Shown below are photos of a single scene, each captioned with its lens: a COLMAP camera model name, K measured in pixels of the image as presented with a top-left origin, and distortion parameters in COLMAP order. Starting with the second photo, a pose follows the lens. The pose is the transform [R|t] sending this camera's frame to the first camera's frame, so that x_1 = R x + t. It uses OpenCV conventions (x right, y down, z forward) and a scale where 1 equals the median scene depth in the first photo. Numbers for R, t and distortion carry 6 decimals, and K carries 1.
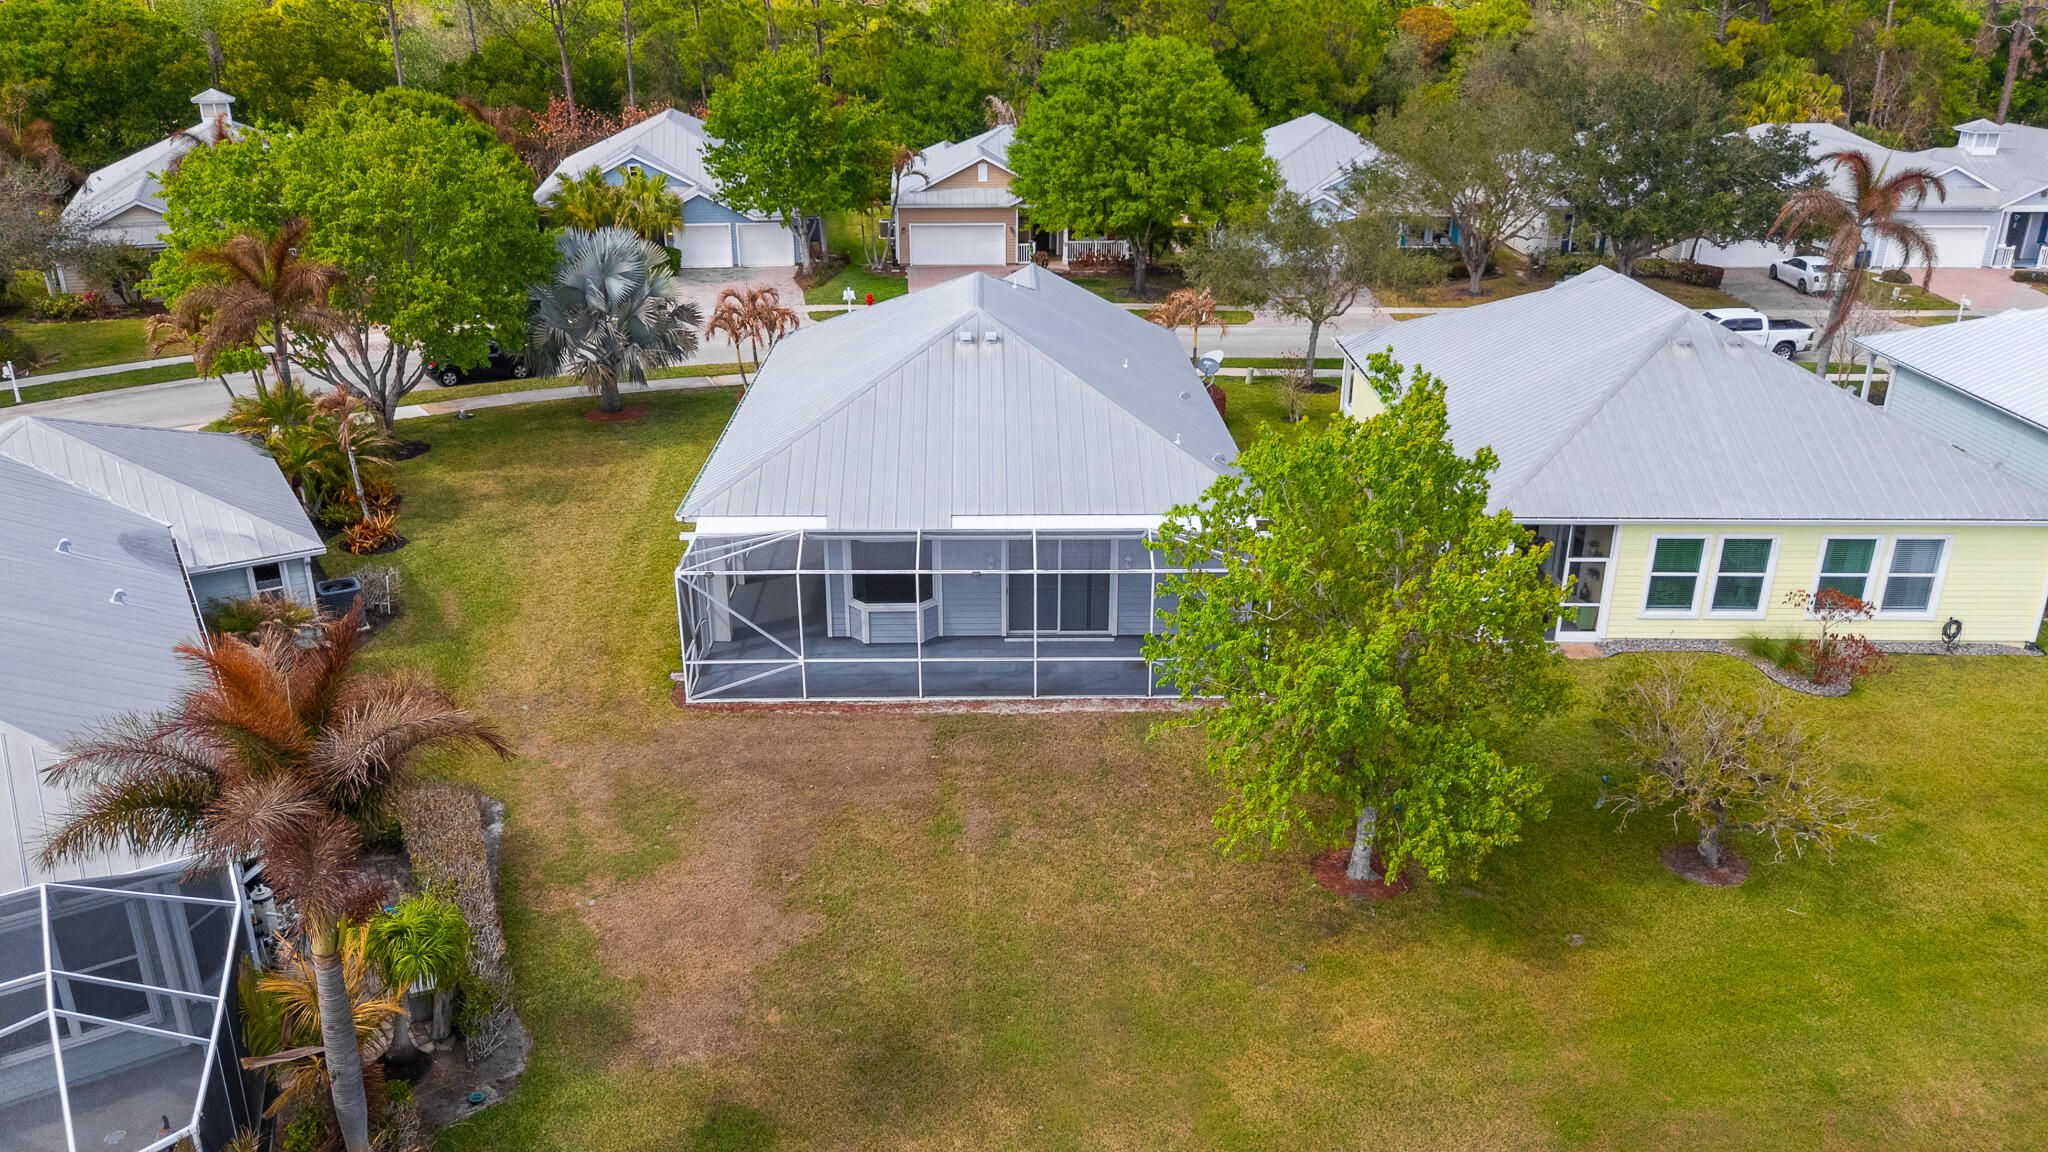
lens RADIAL K [[1526.3, 0, 1024.0], [0, 1526.3, 576.0], [0, 0, 1]] dist [0.077241, -0.087346]
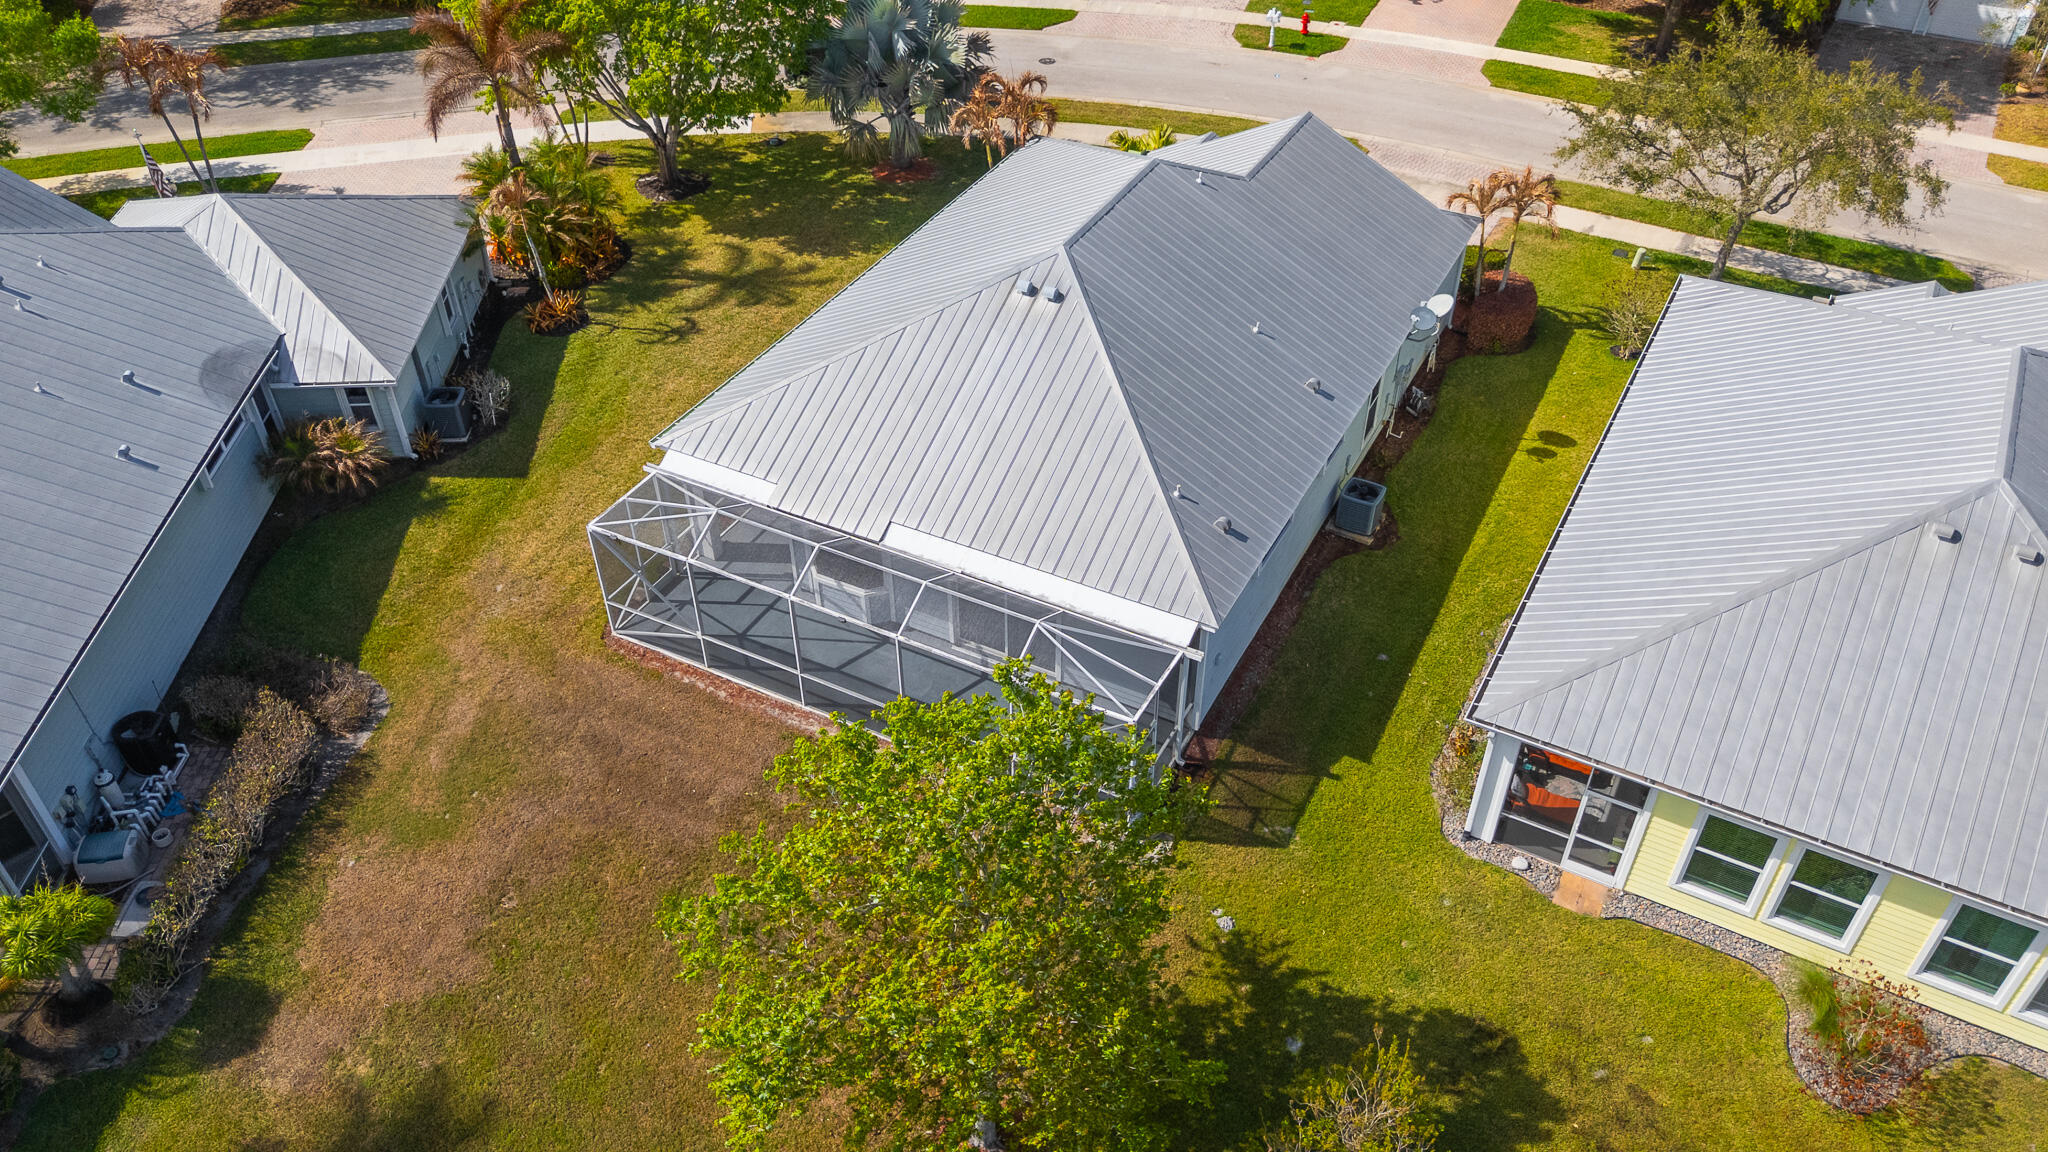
lens RADIAL K [[1526.3, 0, 1024.0], [0, 1526.3, 576.0], [0, 0, 1]] dist [0.077241, -0.087346]
pose [[0.869580, 0.307638, -0.386251, 0.373992], [-0.170377, 0.921104, 0.350056, -0.332249], [0.463467, -0.238593, 0.853388, 0.237622]]
